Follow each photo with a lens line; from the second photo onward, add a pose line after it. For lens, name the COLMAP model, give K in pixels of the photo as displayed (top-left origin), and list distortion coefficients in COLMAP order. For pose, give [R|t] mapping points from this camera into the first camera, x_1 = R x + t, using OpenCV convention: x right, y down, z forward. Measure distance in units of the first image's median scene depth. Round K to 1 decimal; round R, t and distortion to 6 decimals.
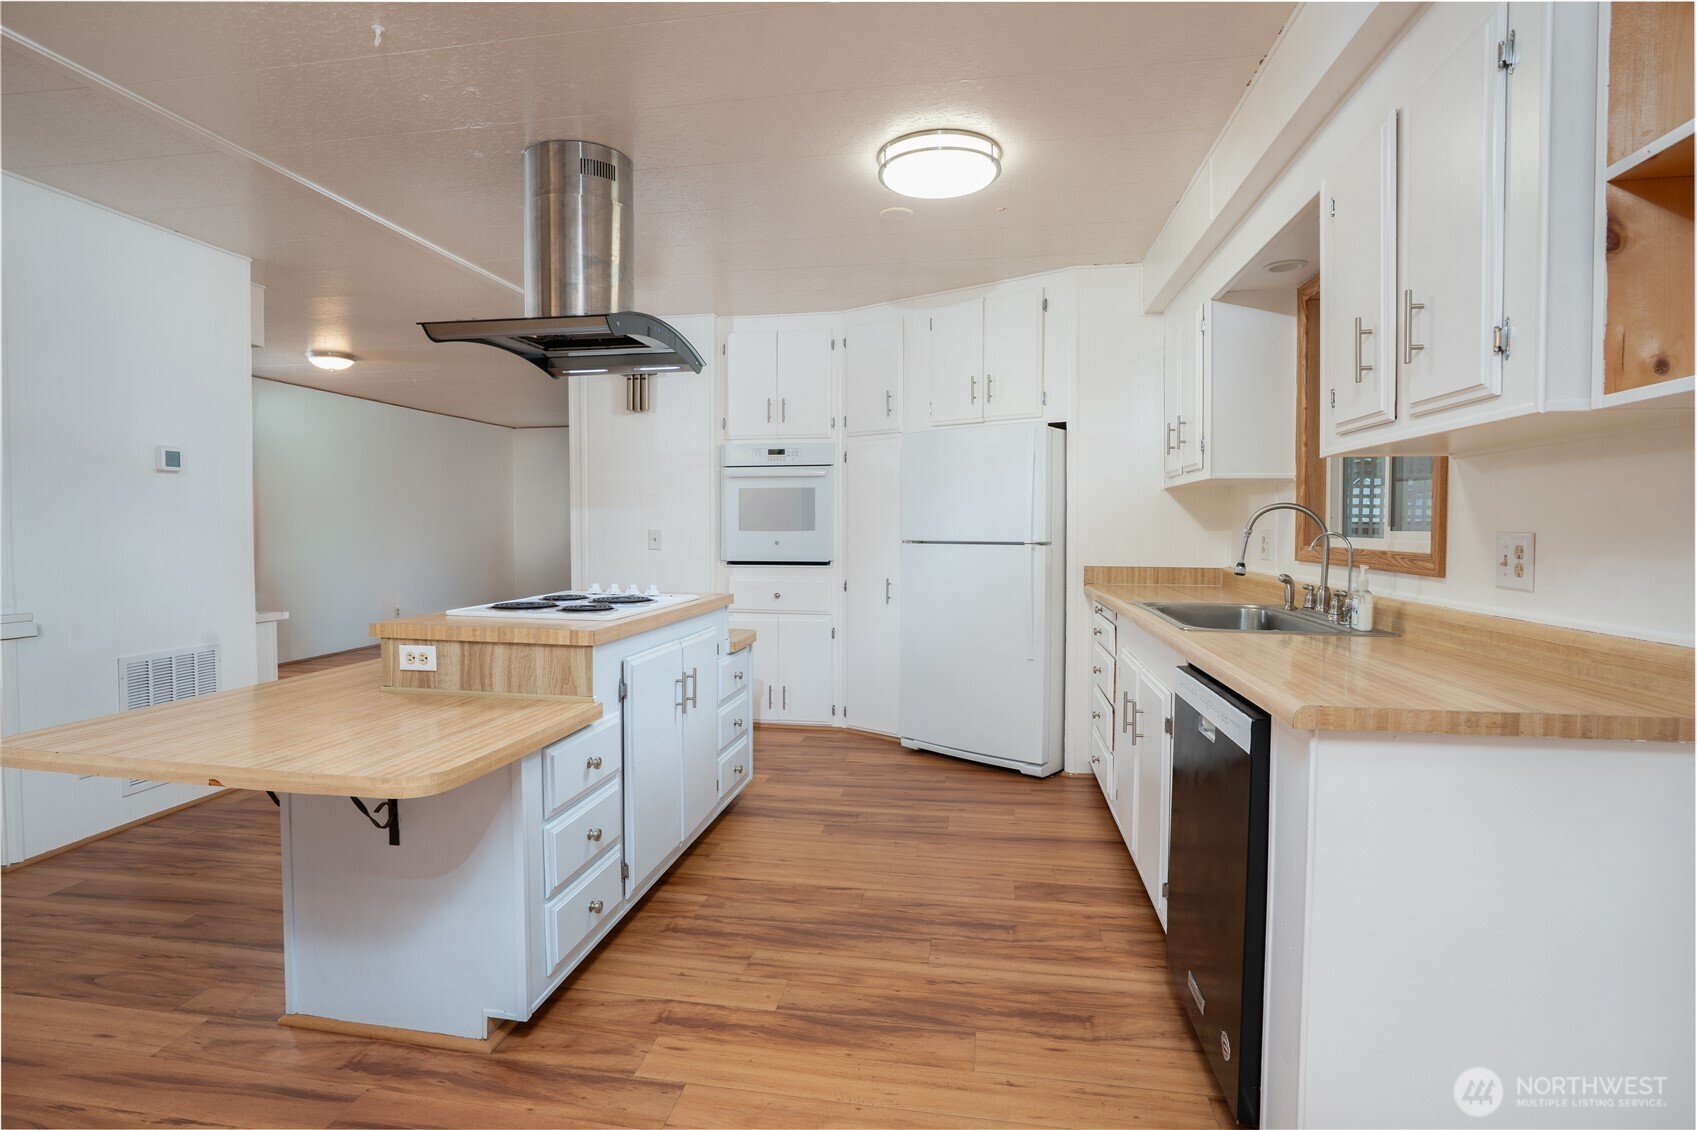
lens RADIAL K [[845.0, 0, 837.8], [0, 845.0, 550.7], [0, 0, 1]] dist [-0.070280, 0.028064]
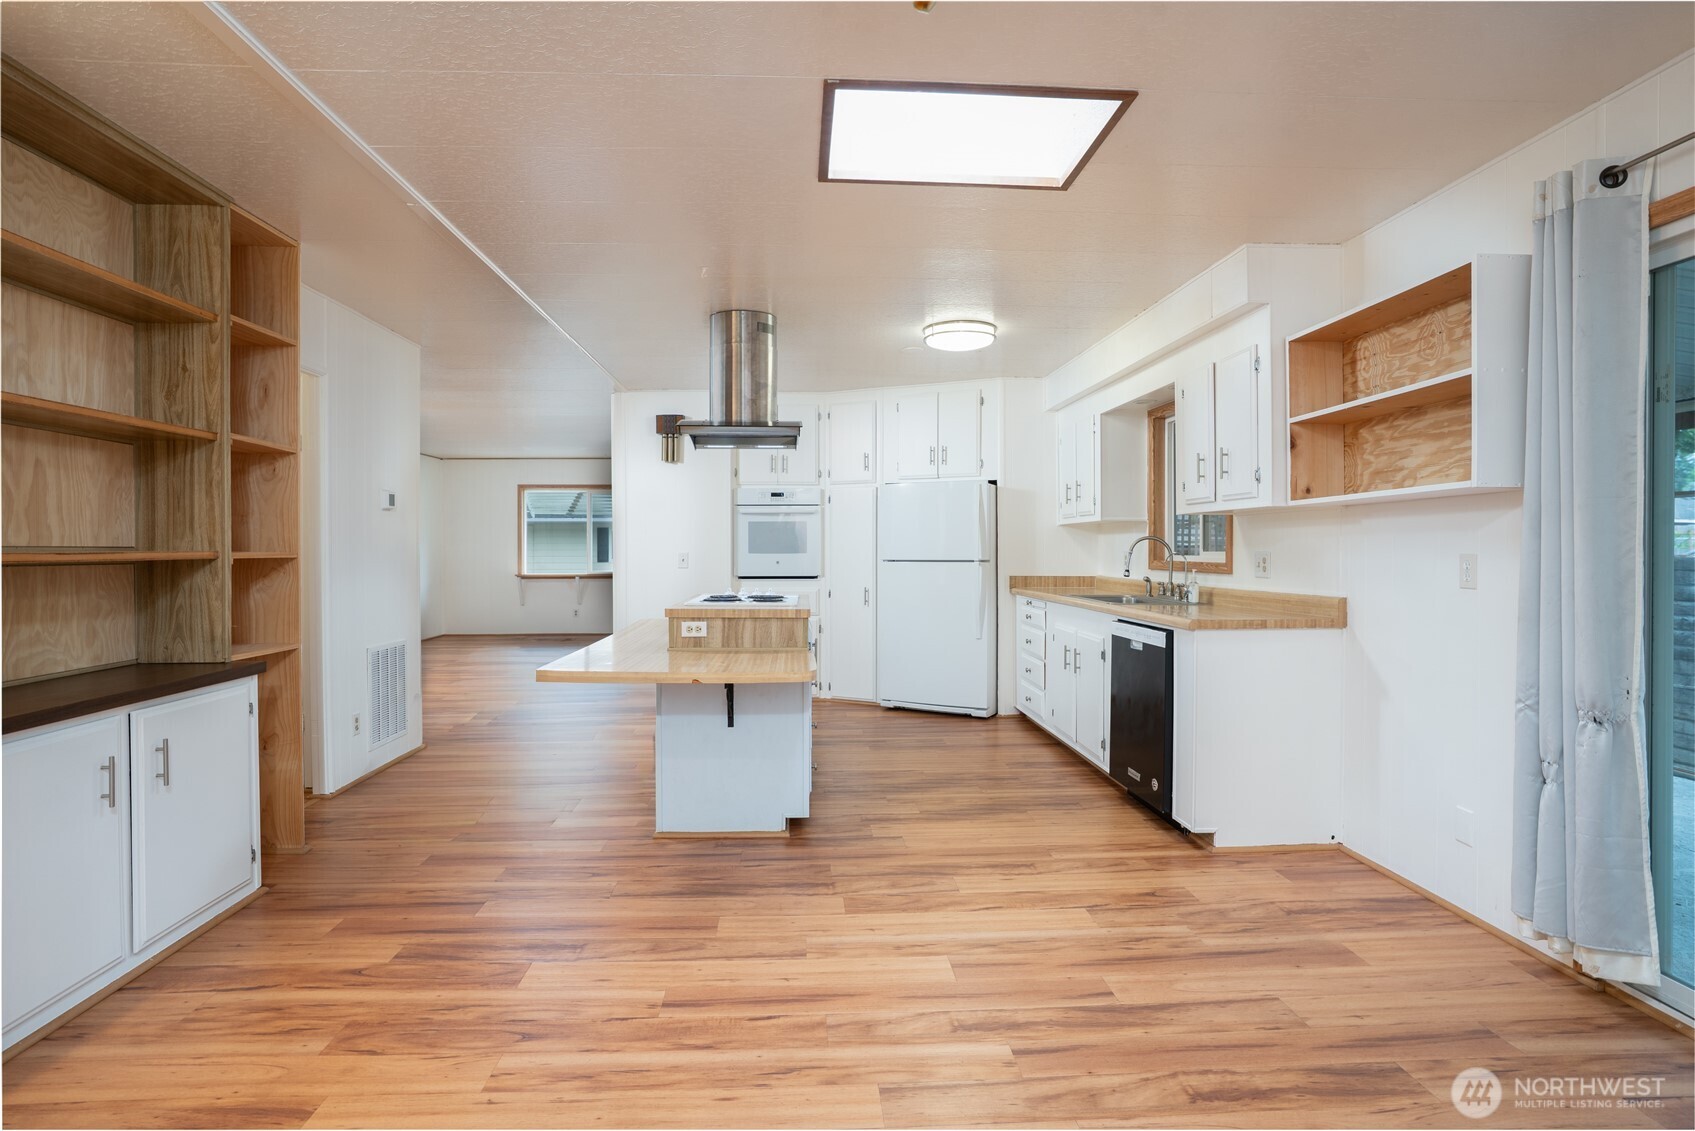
lens RADIAL K [[844.0, 0, 836.8], [0, 844.0, 551.3], [0, 0, 1]] dist [-0.070280, 0.028064]
pose [[0.975624, -0.002140, 0.219439, -0.595267], [0.008083, 0.999624, -0.026187, 0.019371], [-0.219301, 0.027322, 0.975275, -0.709444]]
